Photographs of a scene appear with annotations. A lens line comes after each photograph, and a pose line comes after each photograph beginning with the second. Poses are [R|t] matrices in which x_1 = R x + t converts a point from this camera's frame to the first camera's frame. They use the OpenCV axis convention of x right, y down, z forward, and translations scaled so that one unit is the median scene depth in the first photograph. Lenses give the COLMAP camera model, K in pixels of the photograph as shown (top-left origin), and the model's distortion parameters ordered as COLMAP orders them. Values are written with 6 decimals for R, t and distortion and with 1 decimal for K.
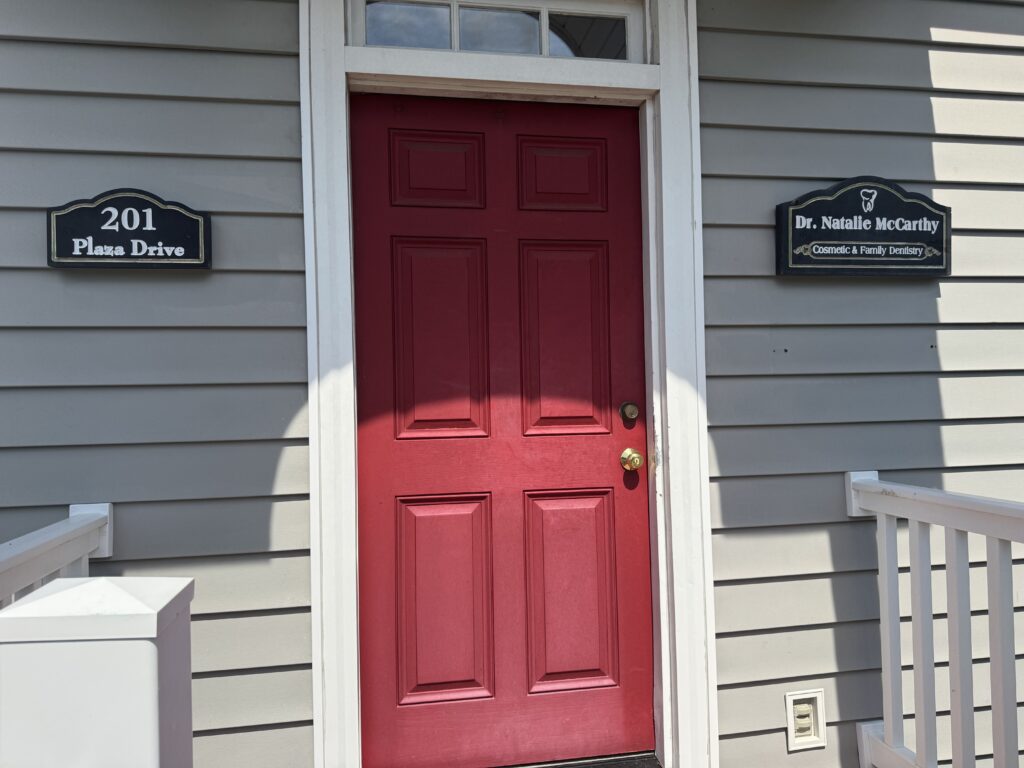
lens RADIAL K [[728.2, 0, 506.1], [0, 728.2, 388.4], [0, 0, 1]] dist [0.056257, -0.068670]
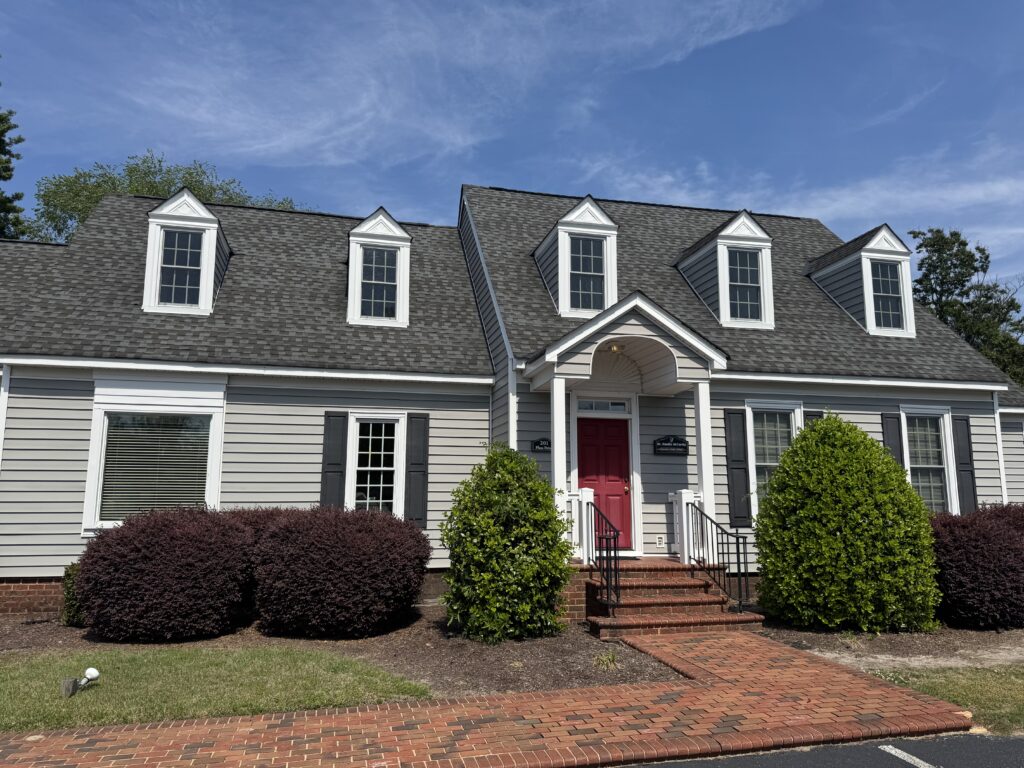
lens RADIAL K [[728.2, 0, 511.9], [0, 728.2, 385.1], [0, 0, 1]] dist [0.056257, -0.068670]
pose [[0.997771, 0.034307, 0.057242, -0.951122], [-0.025172, 0.987860, -0.153293, 0.183487], [-0.061807, 0.151510, 0.986521, -4.123471]]
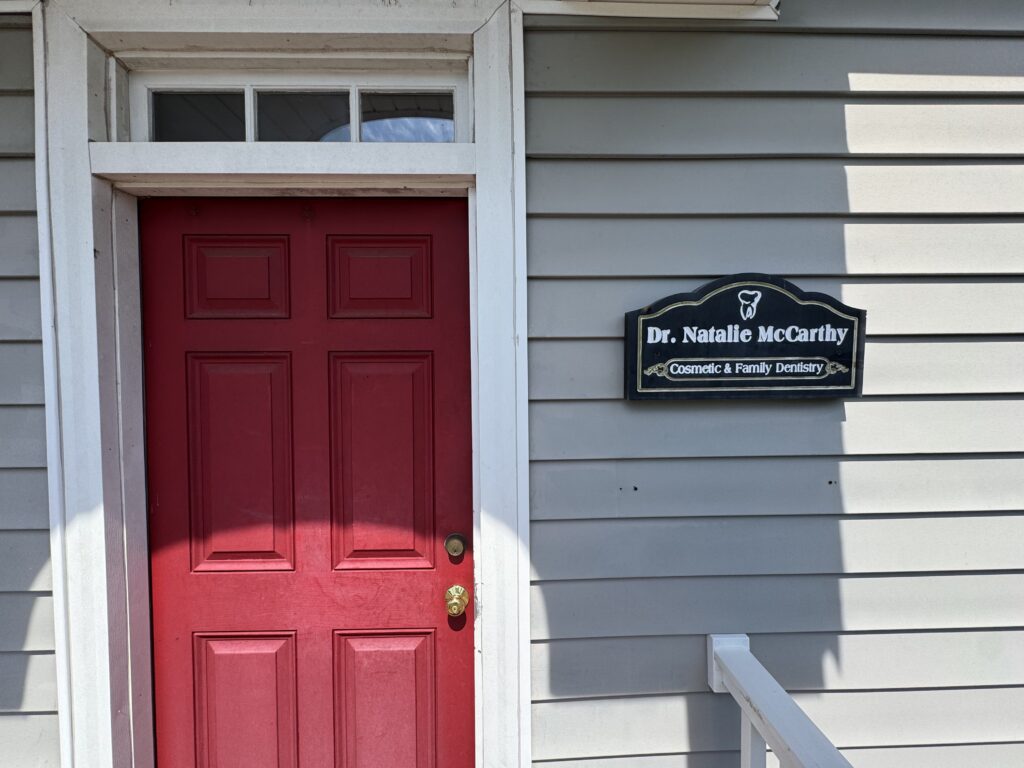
lens RADIAL K [[431.2, 0, 511.8], [0, 431.2, 387.3], [0, 0, 1]] dist [-0.001108, 0.000061]
pose [[0.987750, 0.019430, -0.154829, 0.320366], [-0.012756, 0.998951, 0.043980, -0.187273], [0.155522, -0.041467, 0.986962, 0.511699]]
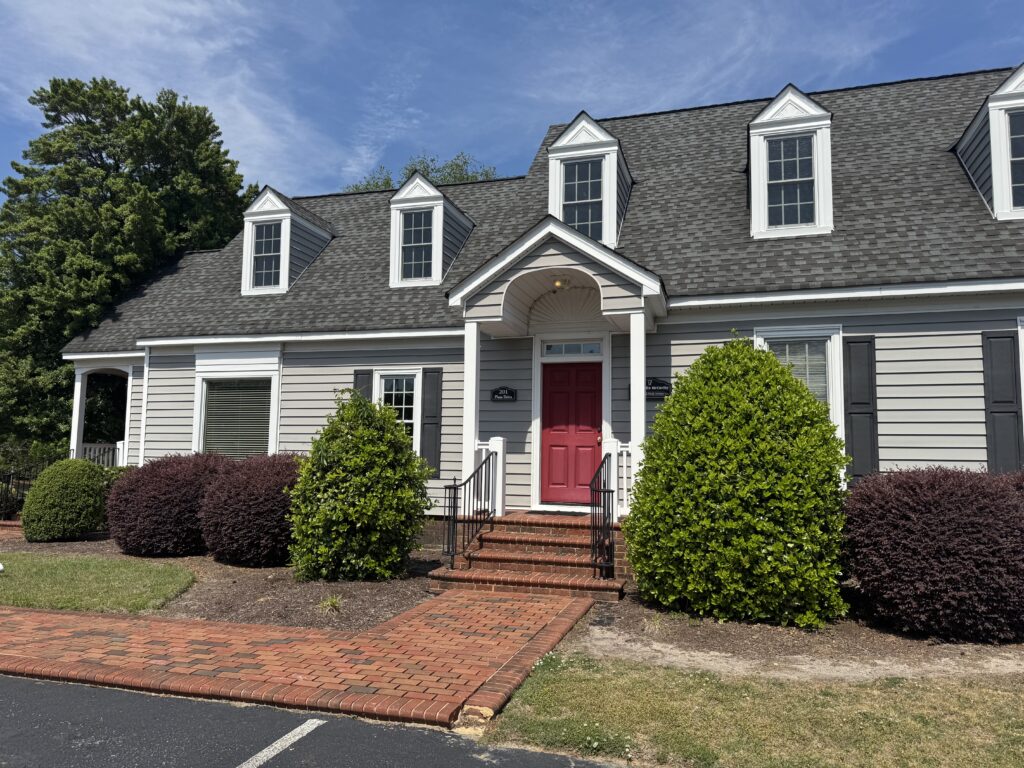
lens RADIAL K [[728.2, 0, 515.4], [0, 728.2, 403.8], [0, 0, 1]] dist [0.056257, -0.068670]
pose [[0.886504, 0.002651, -0.462714, 1.842096], [-0.033073, 0.997789, -0.057647, 0.155742], [0.461538, 0.066407, 0.884631, -3.328091]]
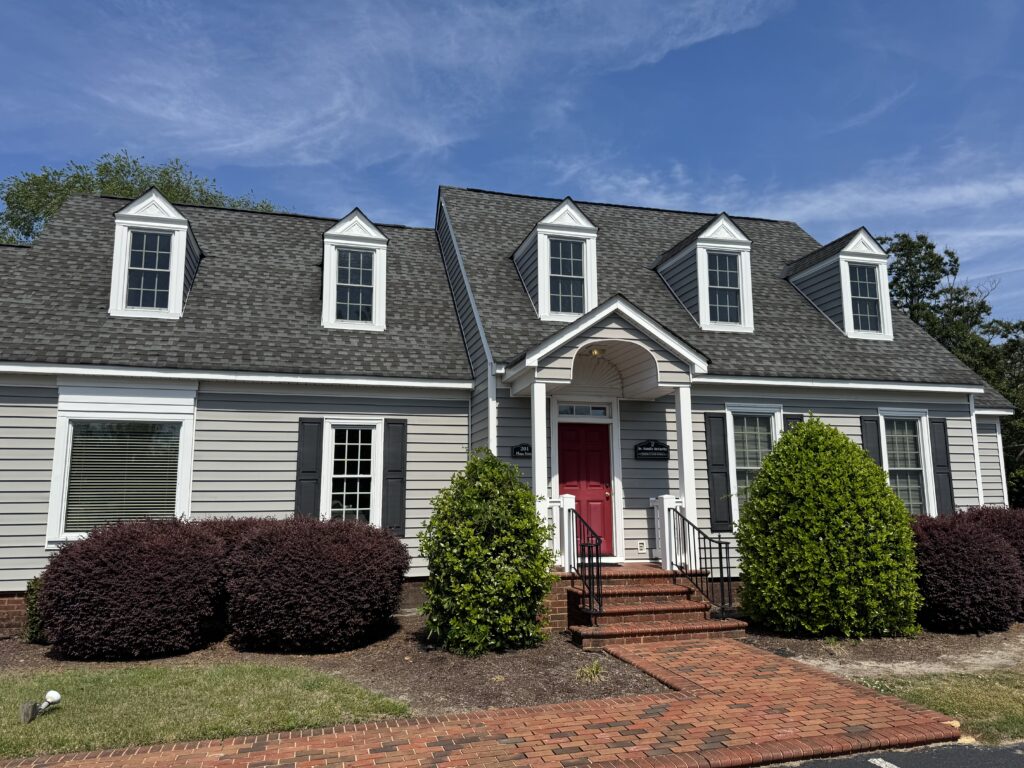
lens RADIAL K [[728.2, 0, 512.9], [0, 728.2, 389.5], [0, 0, 1]] dist [0.056257, -0.068670]
pose [[0.995583, 0.029953, 0.088974, -0.957970], [-0.016227, 0.988375, -0.151165, 0.154377], [-0.092468, 0.149054, 0.984496, -4.044799]]
